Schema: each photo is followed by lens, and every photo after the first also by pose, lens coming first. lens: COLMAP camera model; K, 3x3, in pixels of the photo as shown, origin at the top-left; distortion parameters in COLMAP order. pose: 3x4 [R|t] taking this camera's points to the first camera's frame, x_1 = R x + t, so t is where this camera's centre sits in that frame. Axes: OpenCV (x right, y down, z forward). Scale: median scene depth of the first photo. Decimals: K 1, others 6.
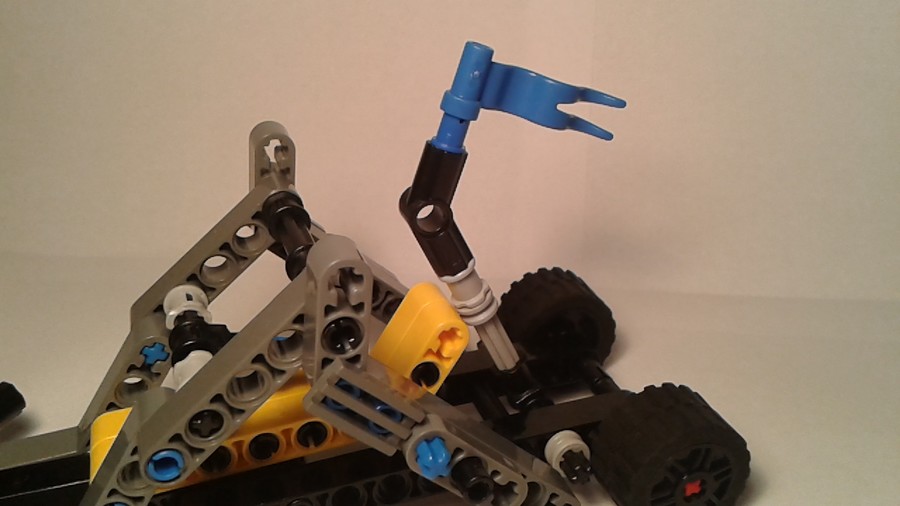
lens RADIAL K [[901.8, 0, 448.3], [0, 901.8, 238.2], [0, 0, 1]] dist [0.085414, 0.000000]
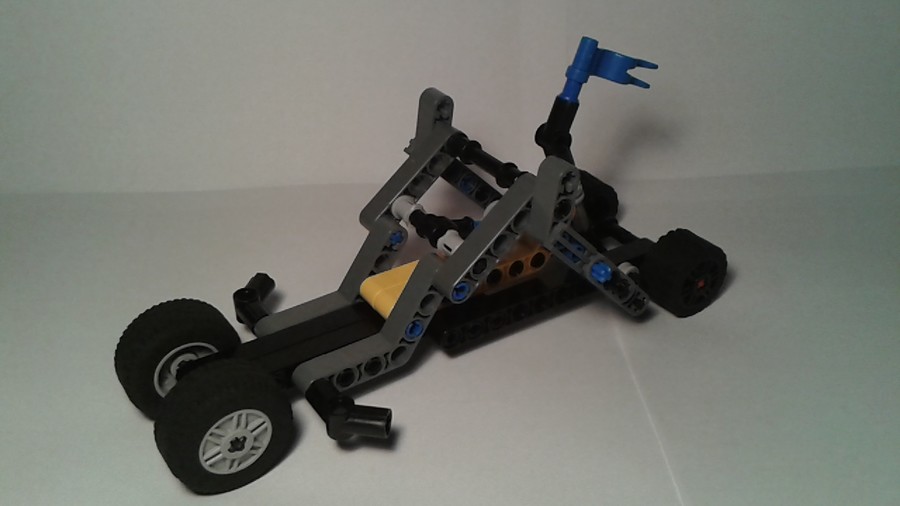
lens RADIAL K [[992.4, 0, 451.9], [0, 992.4, 245.8], [0, 0, 1]] dist [0.189386, 0.000000]
pose [[0.955747, -0.095447, 0.278276, -0.741040], [0.067726, 0.991885, 0.107602, -0.043831], [-0.286288, -0.083994, 0.954455, -0.731219]]
